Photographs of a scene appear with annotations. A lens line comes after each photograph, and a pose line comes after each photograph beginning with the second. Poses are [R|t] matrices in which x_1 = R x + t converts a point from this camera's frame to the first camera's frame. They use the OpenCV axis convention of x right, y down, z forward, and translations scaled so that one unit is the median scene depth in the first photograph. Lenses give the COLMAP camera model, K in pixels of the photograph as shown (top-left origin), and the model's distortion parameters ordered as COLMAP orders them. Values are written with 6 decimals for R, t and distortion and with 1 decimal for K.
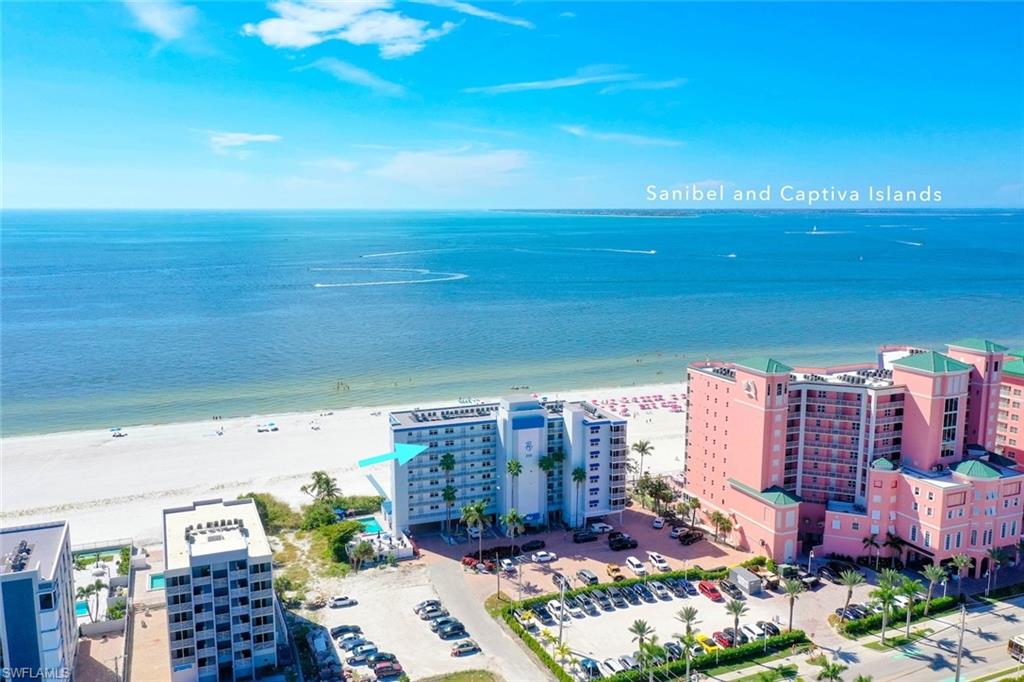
lens RADIAL K [[831.2, 0, 495.7], [0, 831.2, 341.9], [0, 0, 1]] dist [-0.004660, 0.001103]
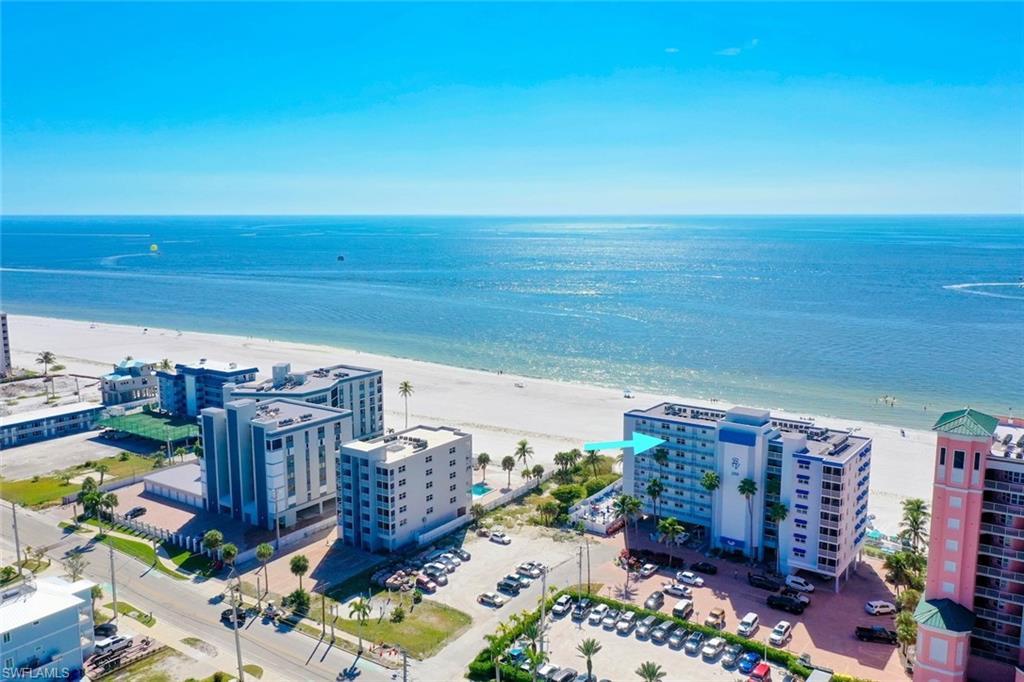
lens RADIAL K [[830.7, 0, 556.0], [0, 830.7, 341.6], [0, 0, 1]] dist [-0.006940, -0.002822]
pose [[0.576591, 0.126487, -0.807183, 0.643567], [-0.135777, 0.989041, 0.057996, -0.030956], [0.805672, 0.076157, 0.587446, 0.307833]]
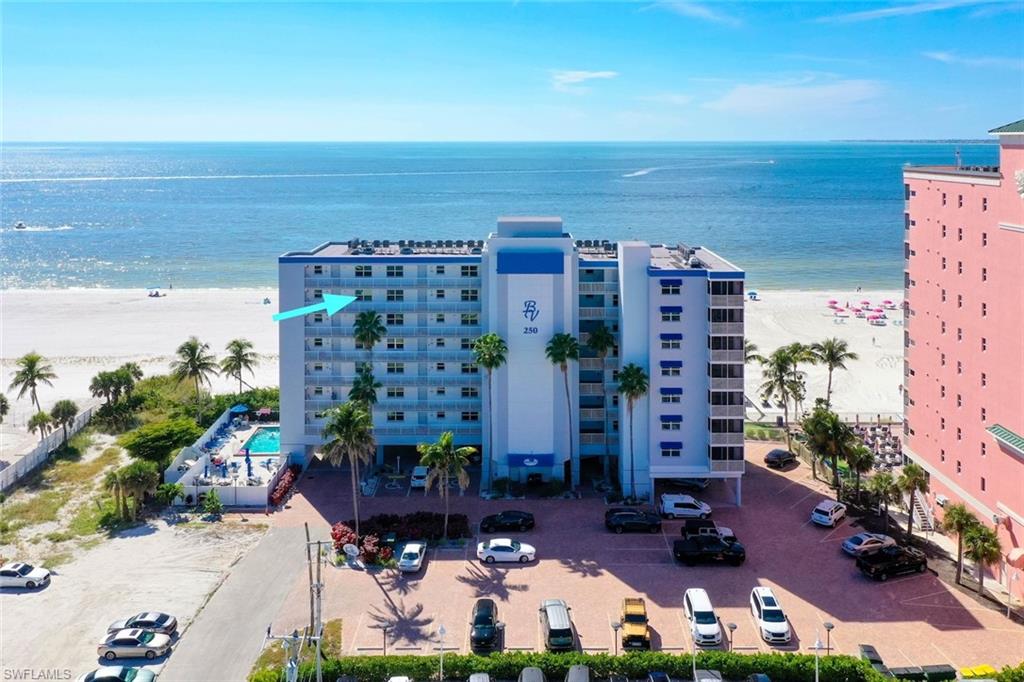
lens RADIAL K [[859.6, 0, 513.9], [0, 859.6, 169.4], [0, 0, 1]] dist [-0.007213, 0.009704]
pose [[0.934844, 0.012141, -0.354852, 0.211279], [-0.056156, 0.991892, -0.114002, 0.102591], [0.350591, 0.126501, 0.927946, 0.521552]]
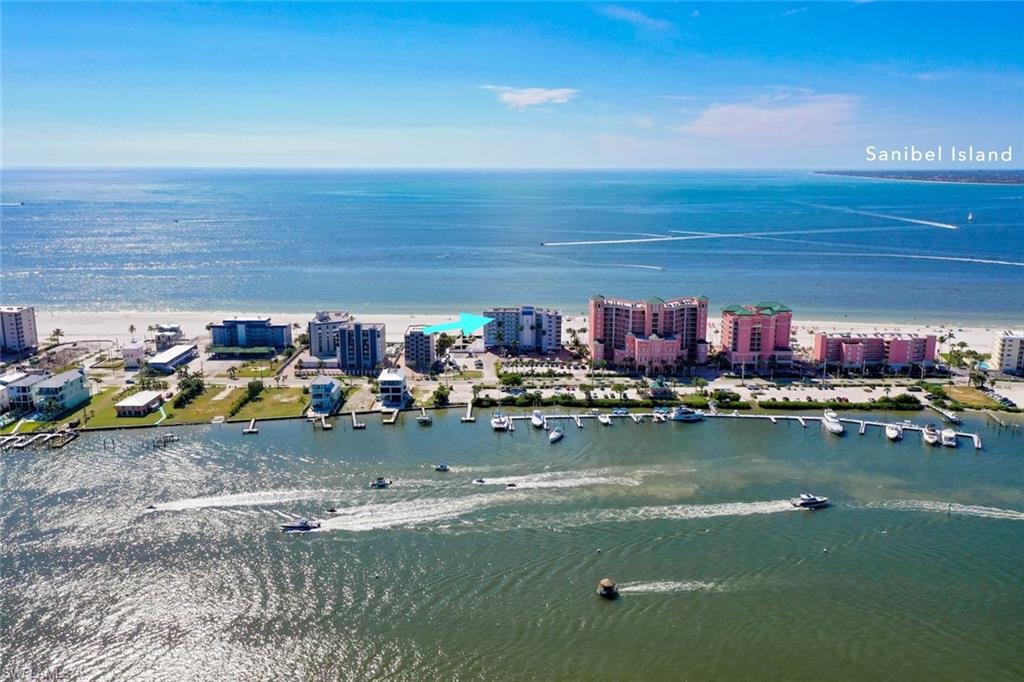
lens RADIAL K [[858.9, 0, 500.1], [0, 858.9, 340.3], [0, 0, 1]] dist [-0.004586, 0.001370]
pose [[0.922009, 0.080794, -0.378645, 1.109846], [-0.062018, 0.996176, 0.061546, 0.012049], [0.382169, -0.033263, 0.923494, -1.842101]]
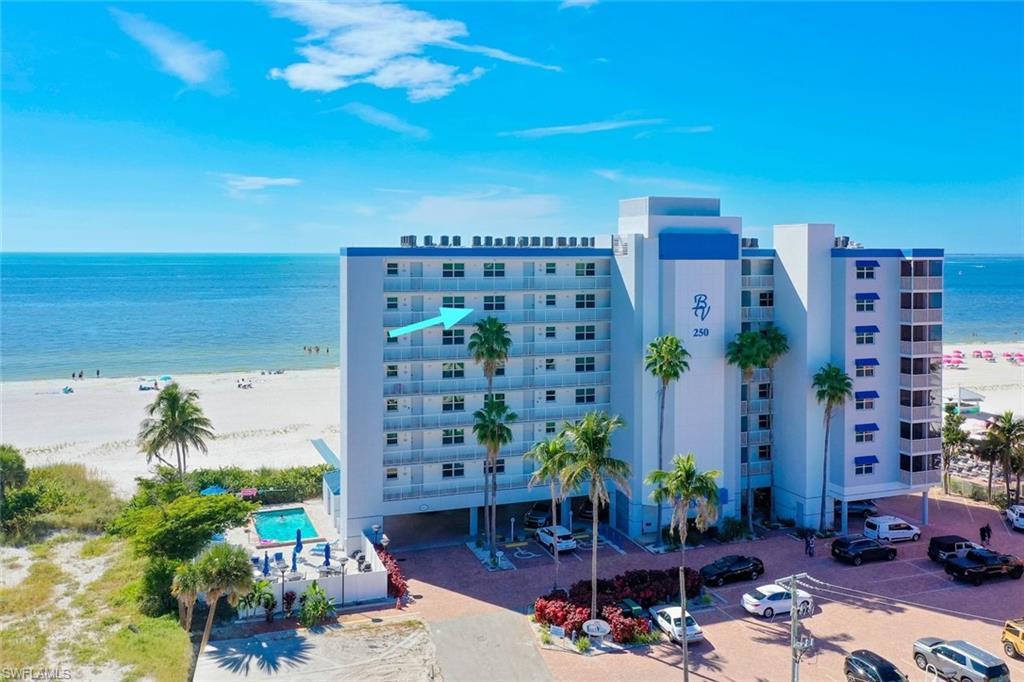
lens RADIAL K [[897.6, 0, 527.4], [0, 897.6, 272.2], [0, 0, 1]] dist [-0.003087, 0.004781]
pose [[0.999997, 0.002080, 0.001072, -0.041161], [-0.001915, 0.990748, -0.135697, 0.167952], [-0.001345, 0.135695, 0.990750, 0.592873]]
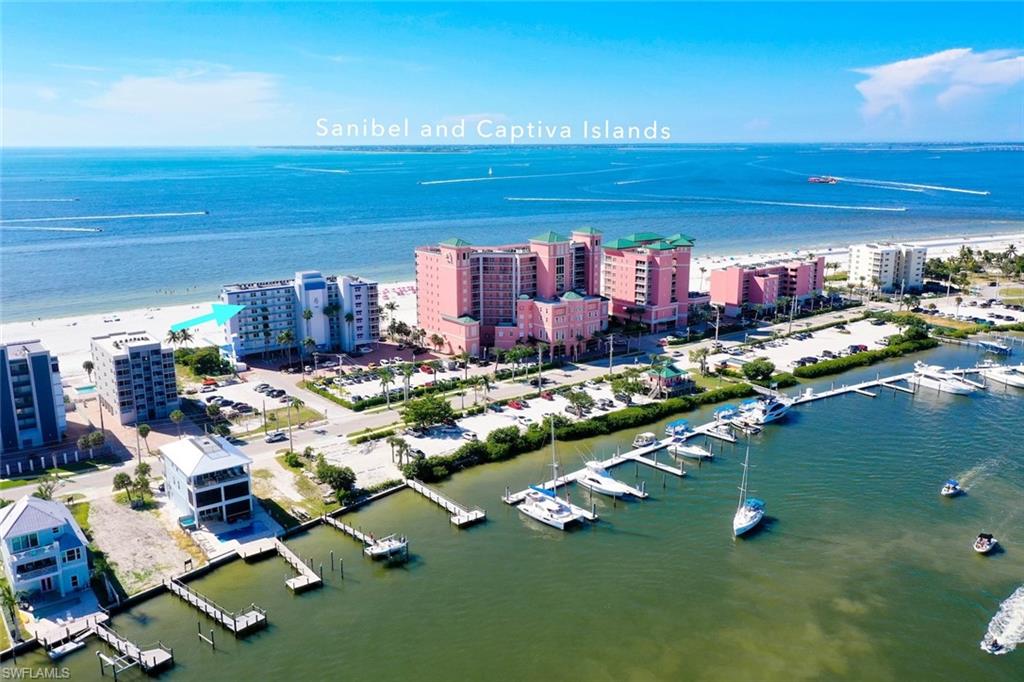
lens RADIAL K [[858.9, 0, 500.1], [0, 858.9, 340.3], [0, 0, 1]] dist [-0.004586, 0.001370]
pose [[0.965922, -0.061936, 0.251313, -0.038143], [0.045291, 0.996413, 0.071487, 0.100284], [-0.254839, -0.057669, 0.965262, -0.683103]]
